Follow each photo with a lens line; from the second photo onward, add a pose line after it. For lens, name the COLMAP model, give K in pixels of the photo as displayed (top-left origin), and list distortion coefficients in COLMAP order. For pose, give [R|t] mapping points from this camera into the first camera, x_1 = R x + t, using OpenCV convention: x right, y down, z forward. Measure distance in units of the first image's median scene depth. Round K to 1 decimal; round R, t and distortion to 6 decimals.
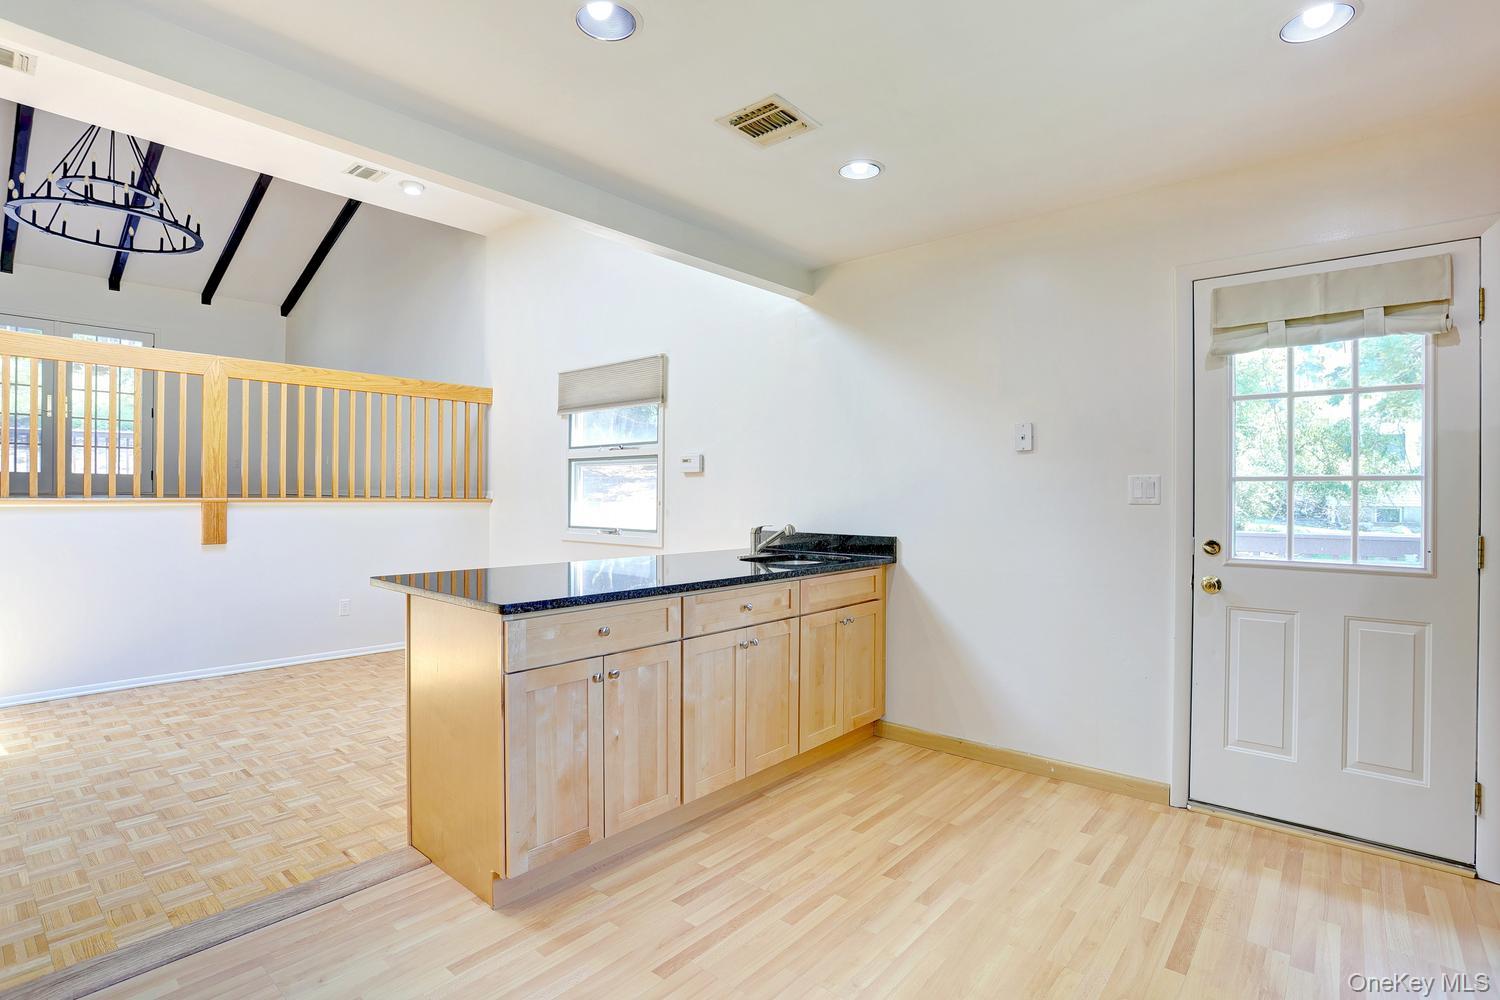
lens RADIAL K [[732.2, 0, 746.7], [0, 732.2, 493.5], [0, 0, 1]] dist [-0.079120, 0.035306]
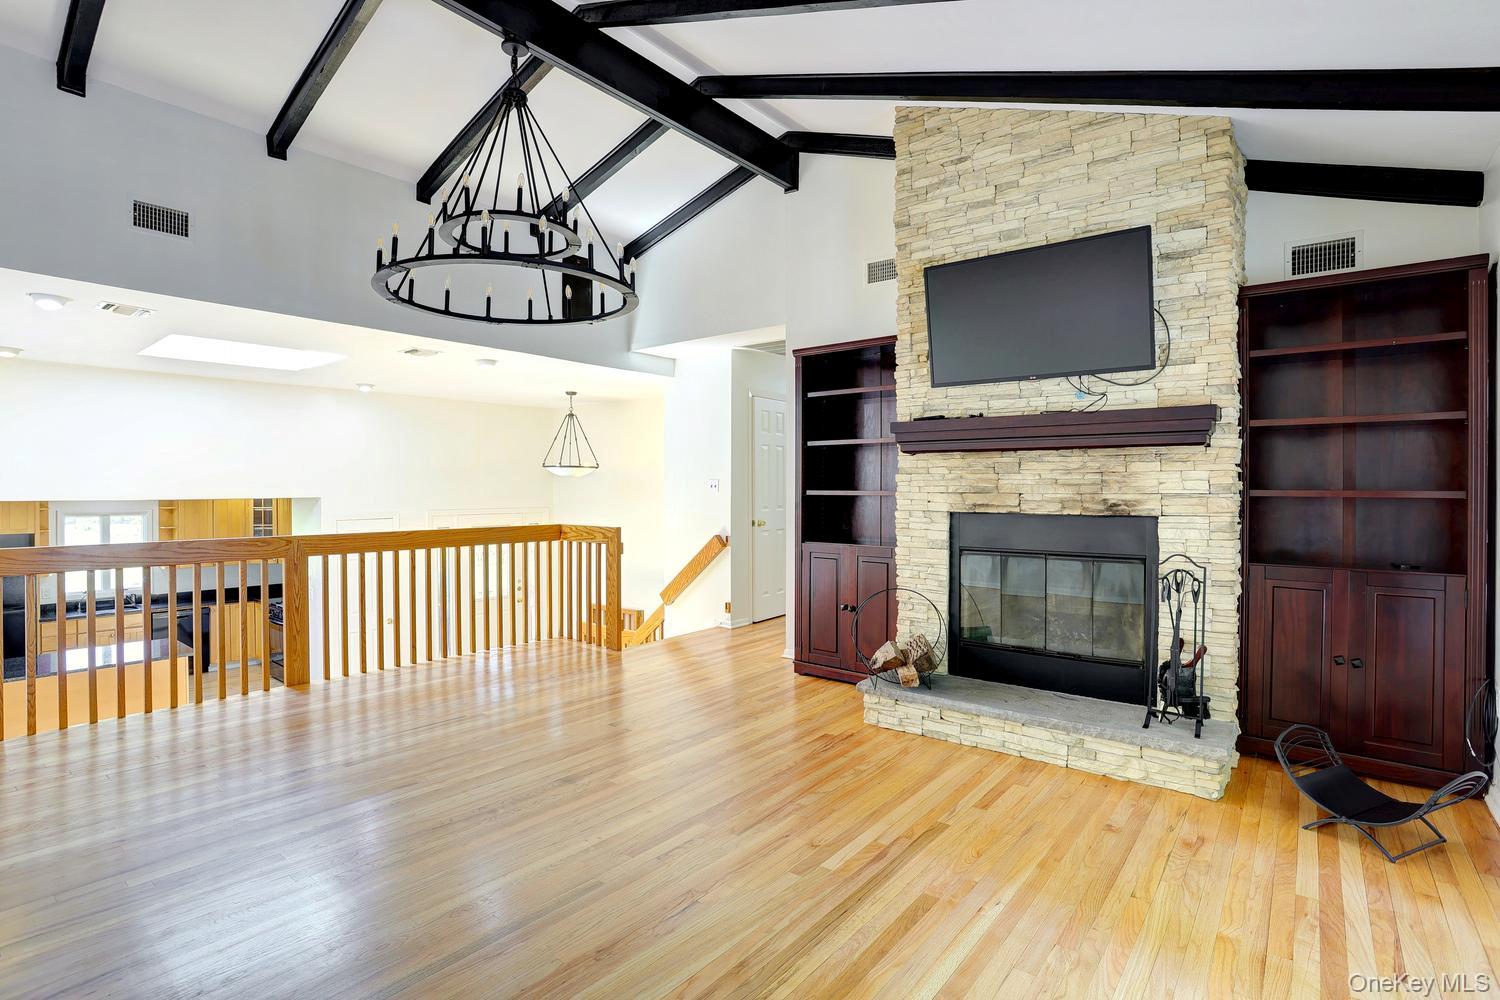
lens RADIAL K [[720.7, 0, 731.8], [0, 720.7, 495.0], [0, 0, 1]] dist [-0.047815, 0.014248]
pose [[0.999812, -0.007187, 0.017987, -0.807828], [0.007021, 0.999932, 0.009281, -0.233536], [-0.018052, -0.009153, 0.999795, 0.420439]]
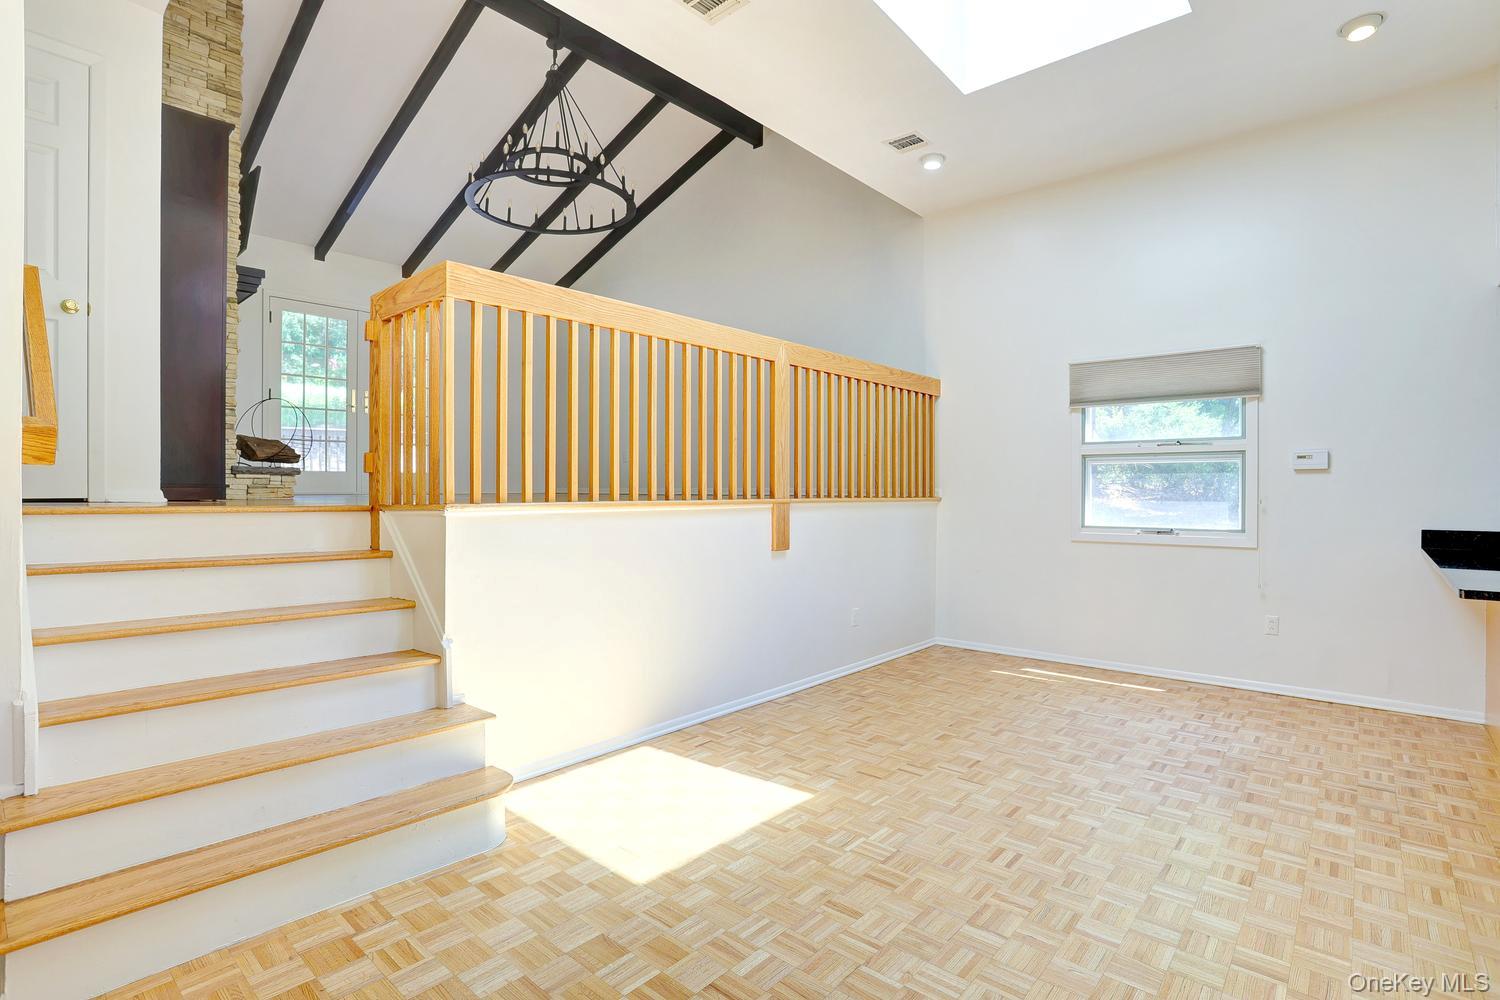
lens RADIAL K [[732.2, 0, 746.7], [0, 732.2, 493.5], [0, 0, 1]] dist [-0.079120, 0.035306]
pose [[0.999840, -0.005477, -0.017029, -0.705825], [0.005655, 0.999930, 0.010387, -0.010245], [0.016971, -0.010481, 0.999801, 0.060223]]
